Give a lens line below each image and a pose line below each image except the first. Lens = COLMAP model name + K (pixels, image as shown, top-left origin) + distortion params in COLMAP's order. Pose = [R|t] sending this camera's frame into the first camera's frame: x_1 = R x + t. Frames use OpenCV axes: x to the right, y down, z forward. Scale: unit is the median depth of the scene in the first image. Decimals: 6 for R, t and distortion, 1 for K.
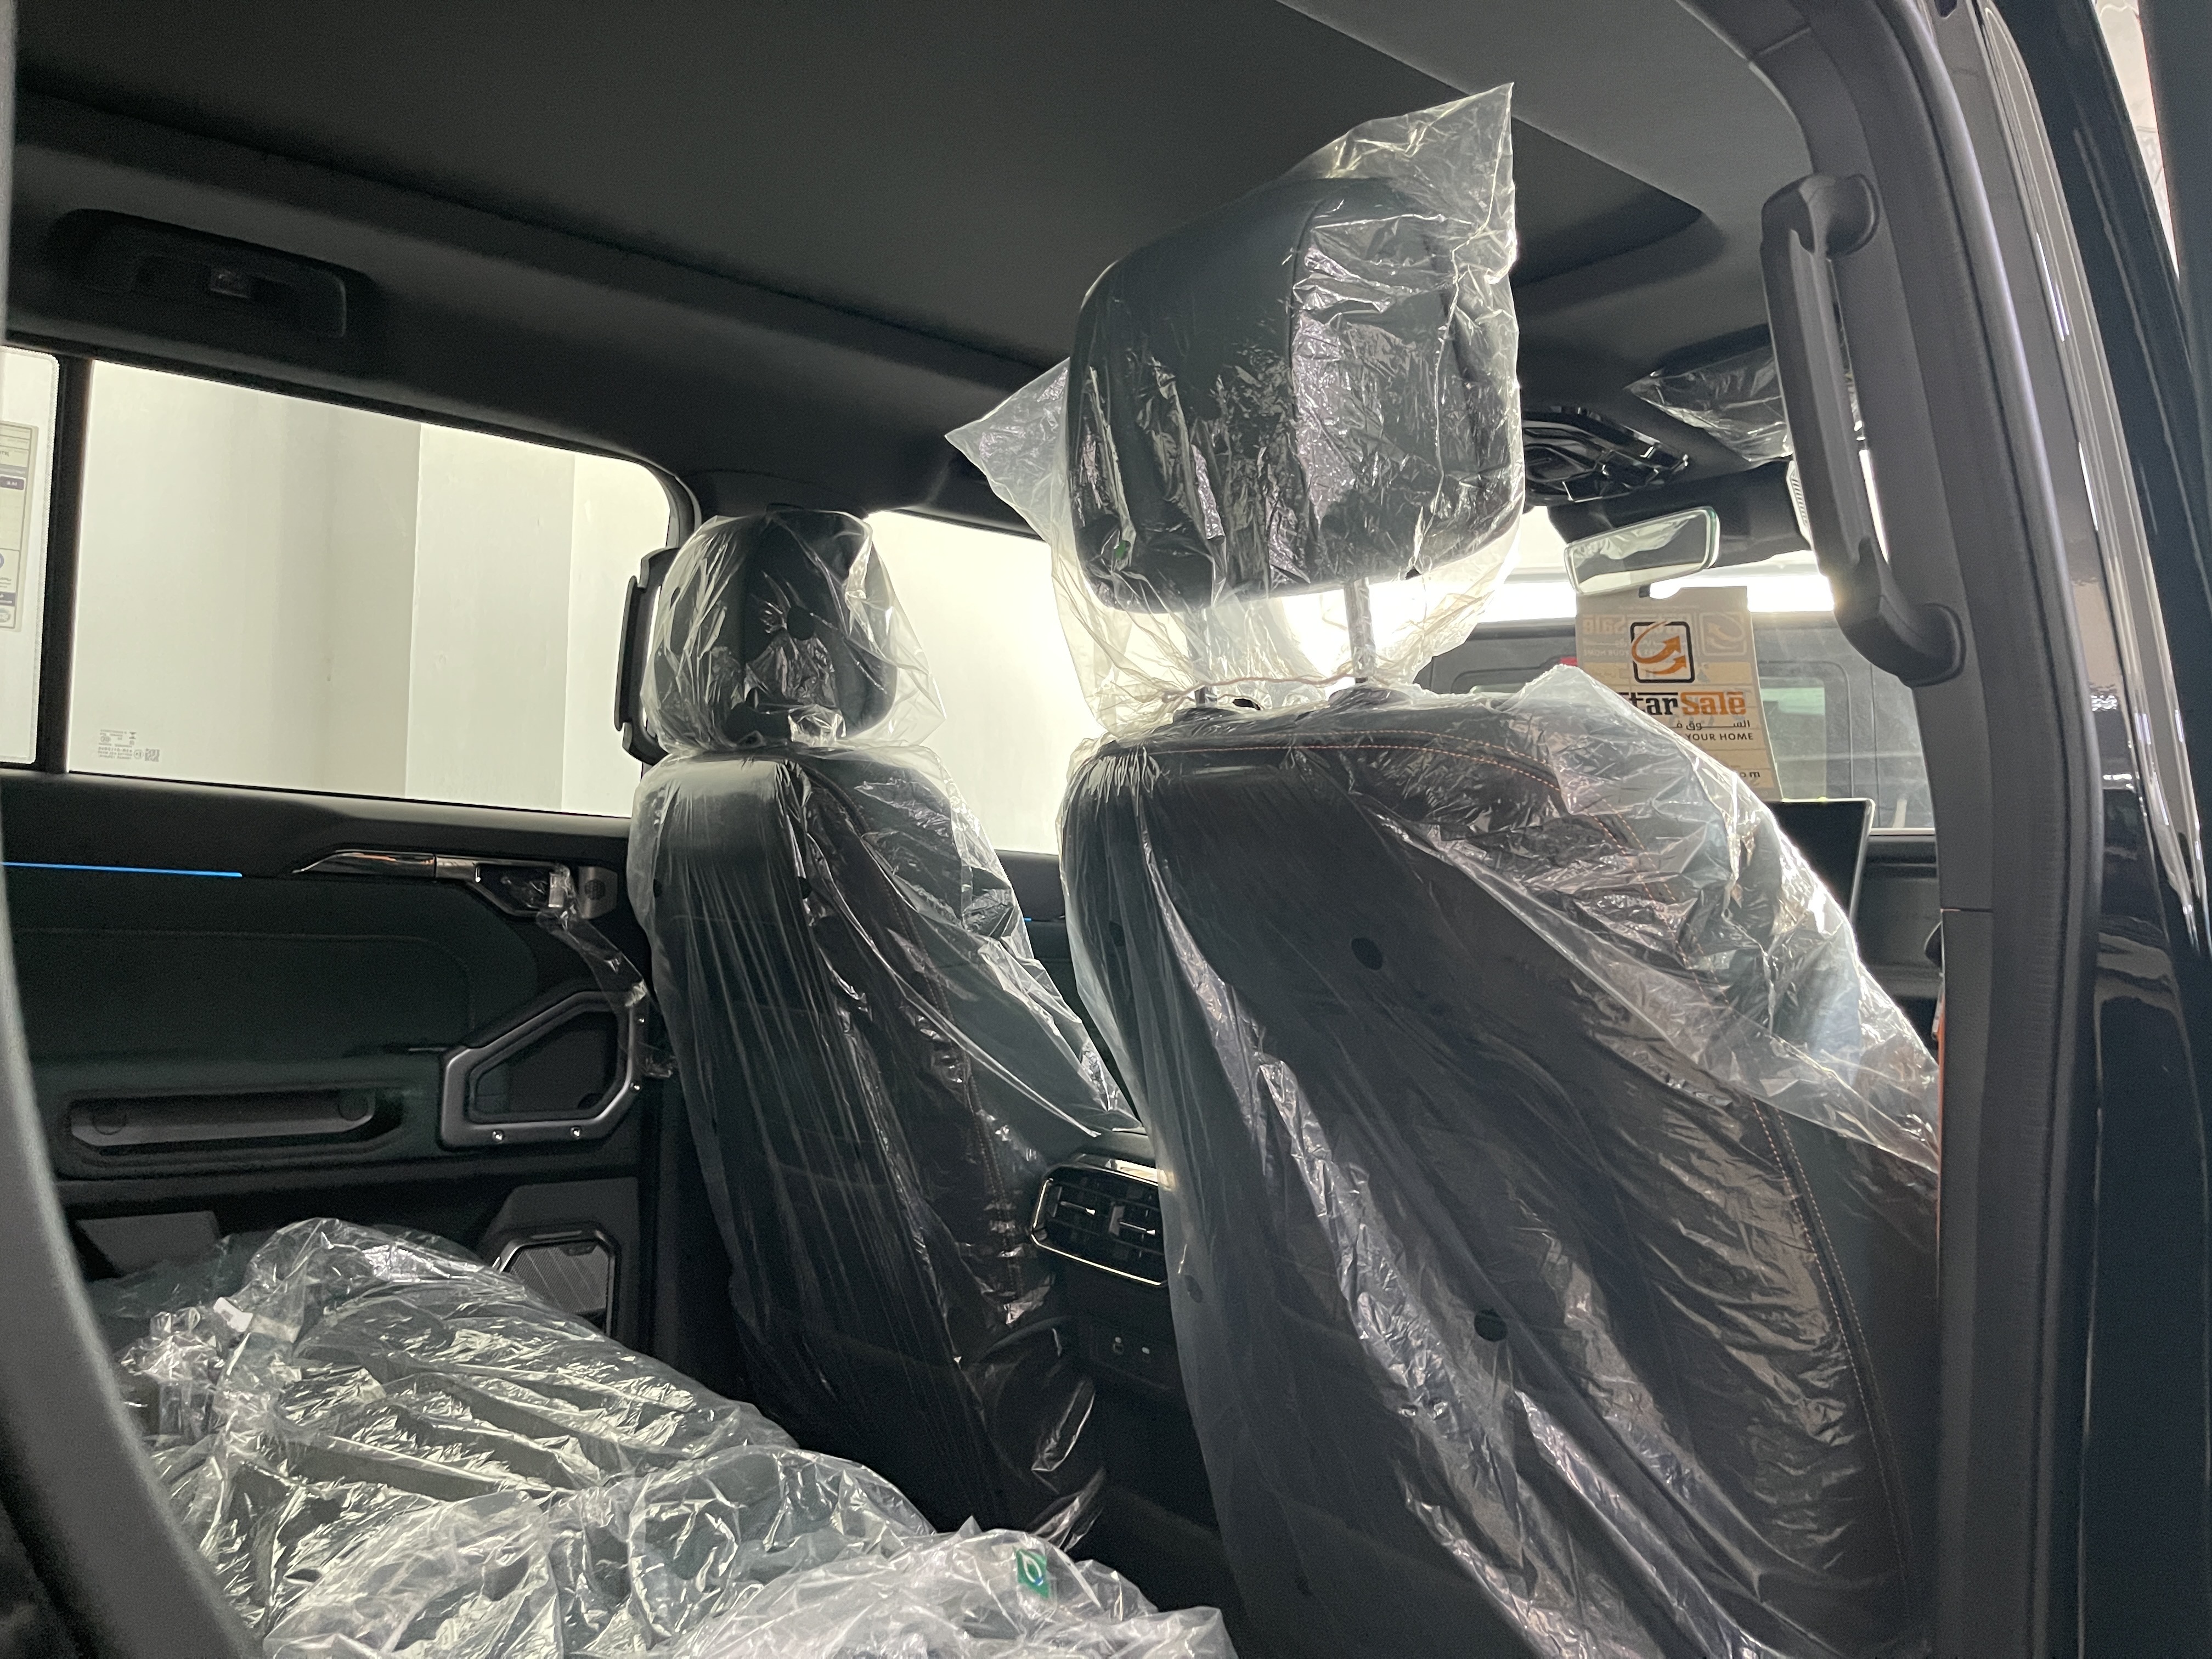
lens RADIAL K [[1646.3, 0, 1107.2], [0, 1646.3, 837.5], [0, 0, 1]] dist [0.070106, -0.068472]
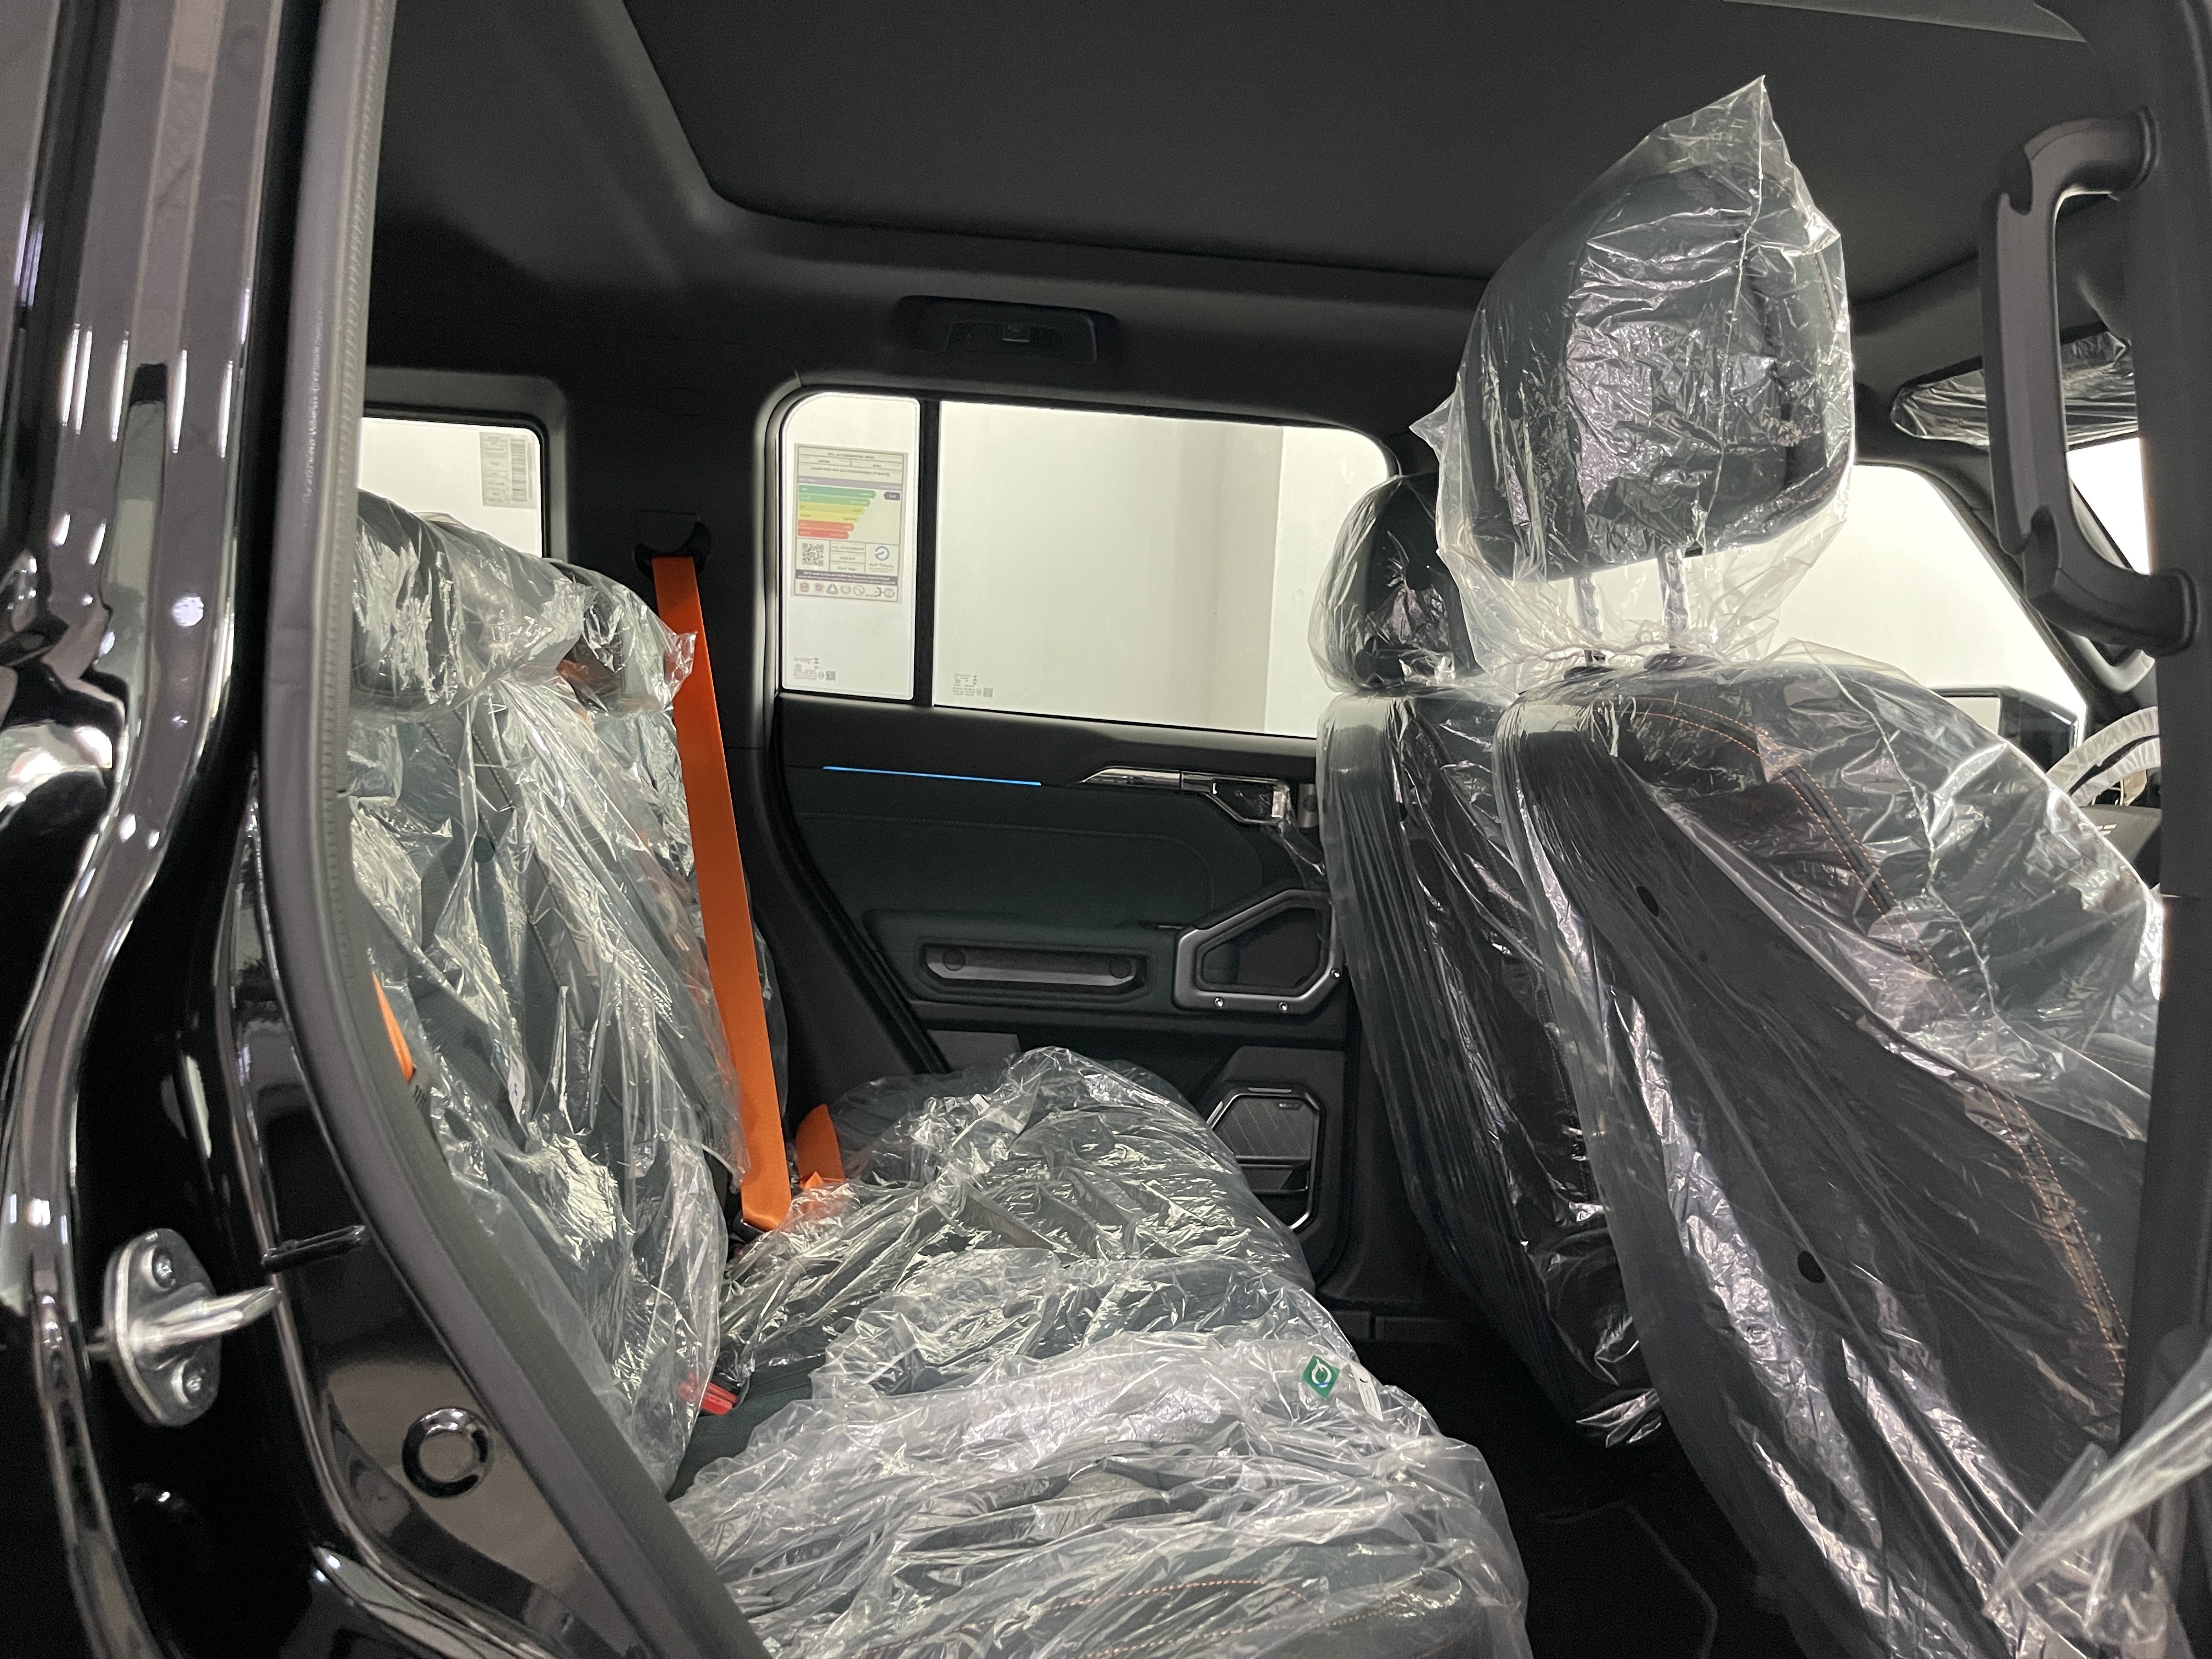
lens RADIAL K [[1599.8, 0, 1107.3], [0, 1599.8, 818.8], [0, 0, 1]] dist [0.080369, -0.000491]
pose [[0.849201, 0.039957, -0.526555, 0.220798], [-0.015558, 0.998593, 0.050687, -0.017293], [0.527840, -0.034851, 0.848628, -0.048783]]
